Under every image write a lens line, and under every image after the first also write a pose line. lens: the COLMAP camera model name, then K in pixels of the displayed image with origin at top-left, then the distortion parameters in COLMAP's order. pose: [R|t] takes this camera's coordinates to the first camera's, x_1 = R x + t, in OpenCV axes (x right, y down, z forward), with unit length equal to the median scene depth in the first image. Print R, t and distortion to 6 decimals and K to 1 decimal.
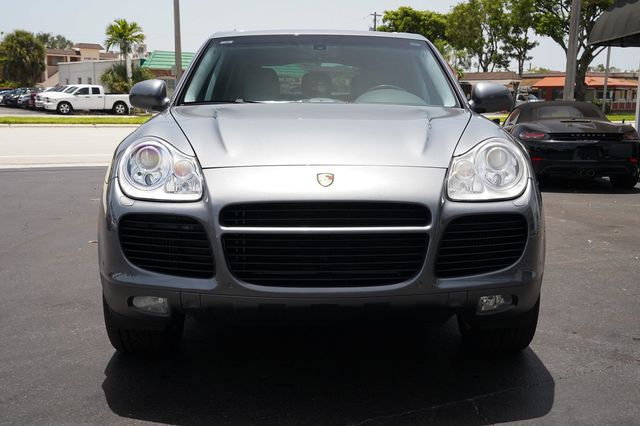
lens RADIAL K [[695.0, 0, 322.6], [0, 695.0, 210.0], [0, 0, 1]] dist [0.063611, 0.000000]
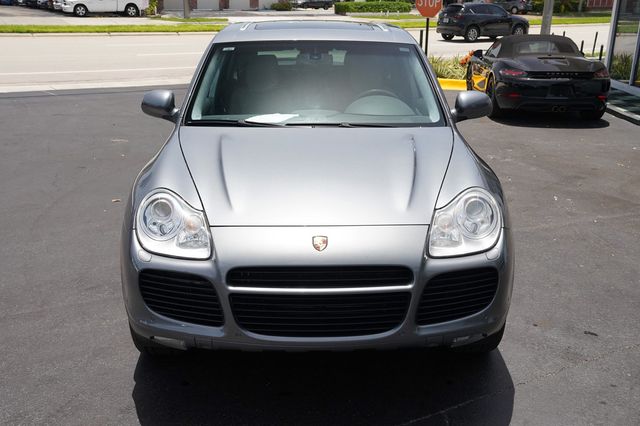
lens RADIAL K [[618.8, 0, 316.4], [0, 618.8, 216.3], [0, 0, 1]] dist [0.025499, 0.000000]
pose [[0.999983, -0.002380, -0.005354, 0.003268], [0.003302, 0.983737, 0.179584, -0.241250], [0.004840, -0.179598, 0.983728, 0.023522]]
